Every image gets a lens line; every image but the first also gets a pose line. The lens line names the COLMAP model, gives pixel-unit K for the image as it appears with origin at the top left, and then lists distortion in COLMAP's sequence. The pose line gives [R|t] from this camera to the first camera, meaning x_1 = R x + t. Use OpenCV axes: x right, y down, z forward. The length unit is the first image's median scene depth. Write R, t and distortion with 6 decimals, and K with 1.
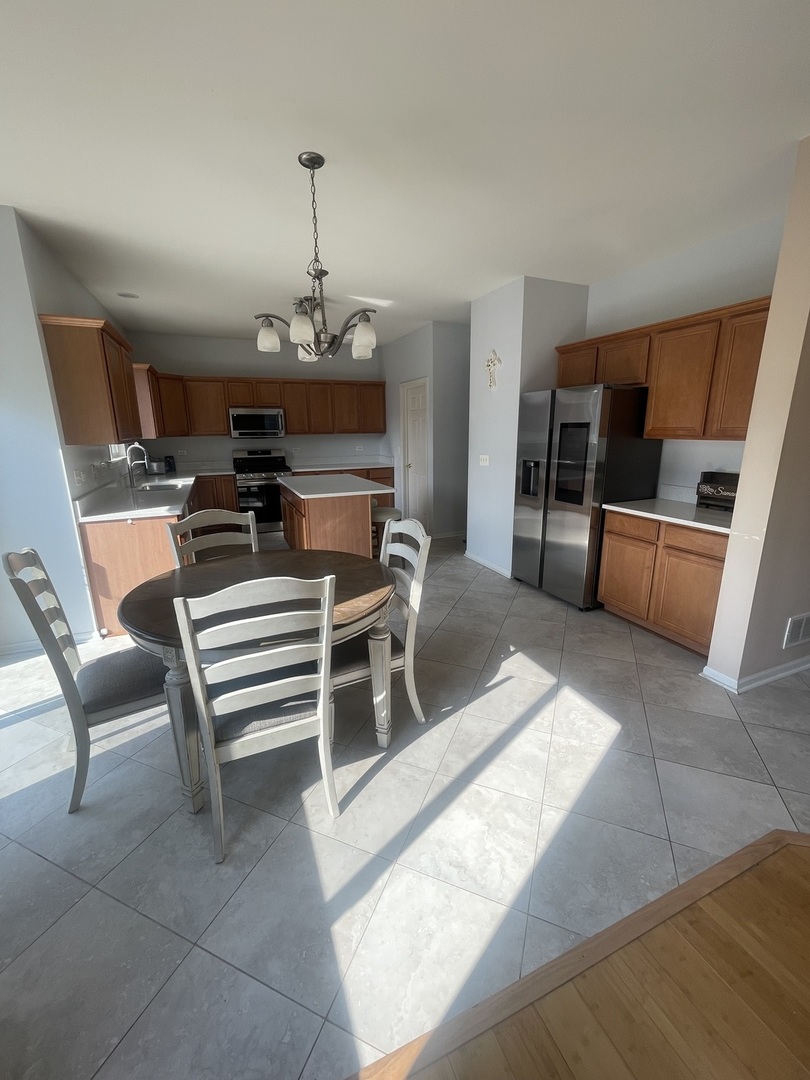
lens RADIAL K [[438.5, 0, 405.6], [0, 438.5, 534.6], [0, 0, 1]] dist [0.001695, 0.000011]
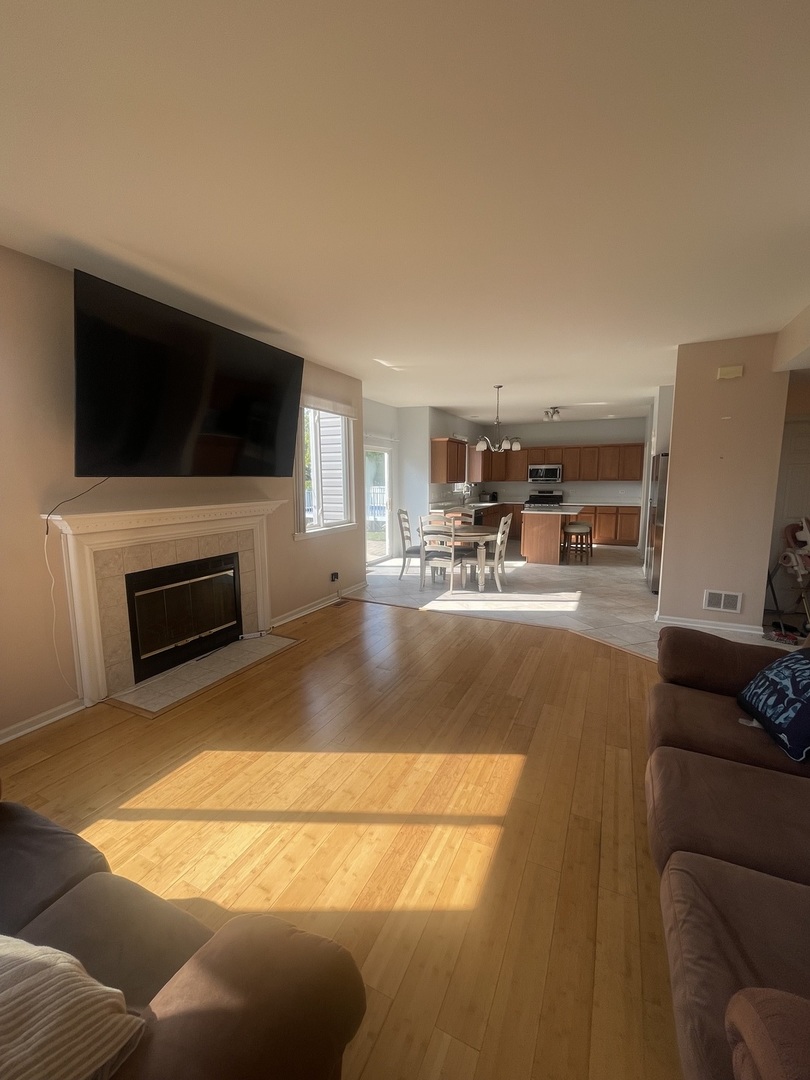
lens RADIAL K [[438.5, 0, 405.6], [0, 438.5, 534.6], [0, 0, 1]] dist [0.001695, 0.000011]
pose [[0.659233, 0.102258, -0.744953, 0.563128], [-0.178993, 0.983572, -0.023384, 0.095989], [0.730324, 0.148757, 0.666707, -0.418496]]
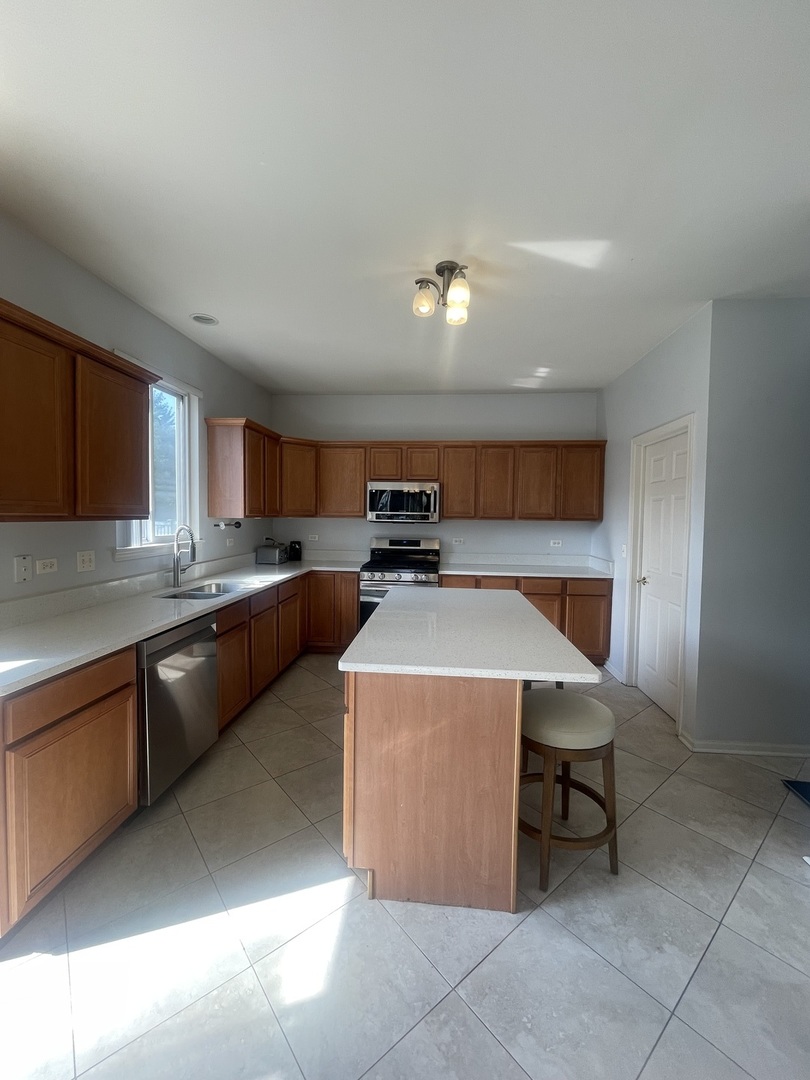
lens RADIAL K [[438.5, 0, 405.6], [0, 438.5, 534.6], [0, 0, 1]] dist [0.001695, 0.000011]
pose [[0.881140, 0.044446, -0.470763, 0.002535], [-0.134616, 0.977955, -0.159634, -0.093692], [0.453289, 0.204032, 0.867698, 0.413977]]
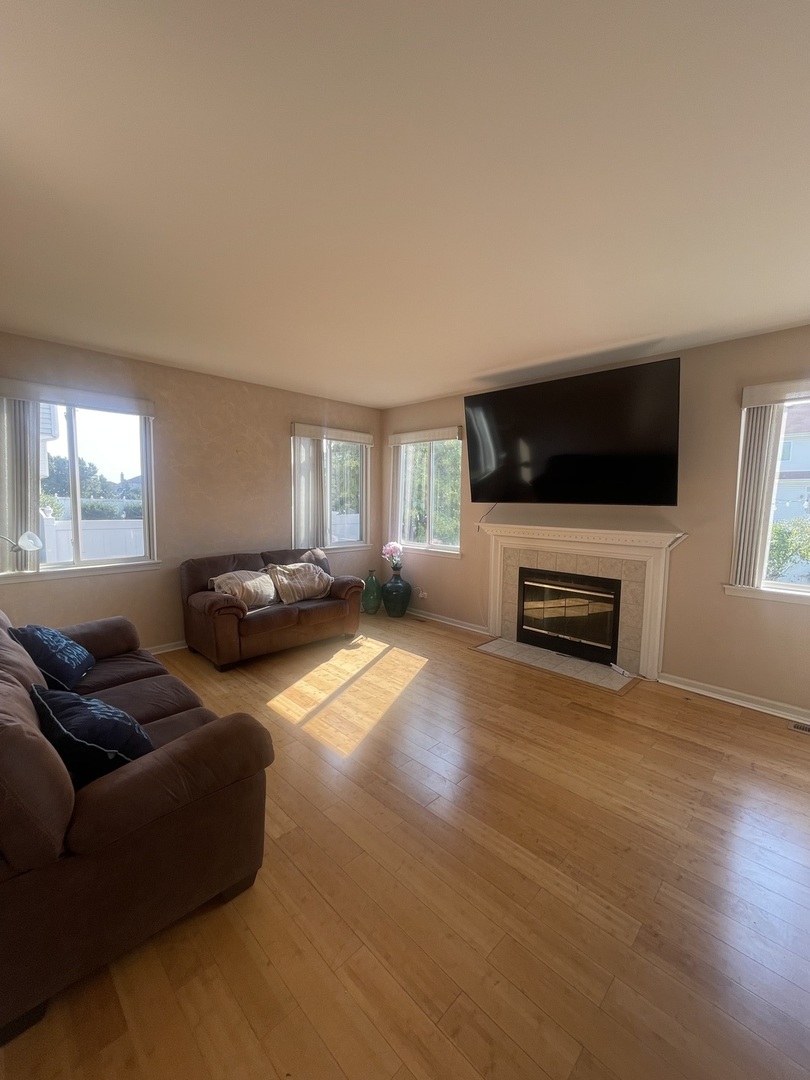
lens RADIAL K [[438.5, 0, 405.6], [0, 438.5, 534.6], [0, 0, 1]] dist [0.001695, 0.000011]
pose [[-0.926488, 0.030871, -0.375056, 0.449643], [-0.090504, 0.949100, 0.301692, -0.075746], [0.365279, 0.313458, -0.876536, 0.257658]]
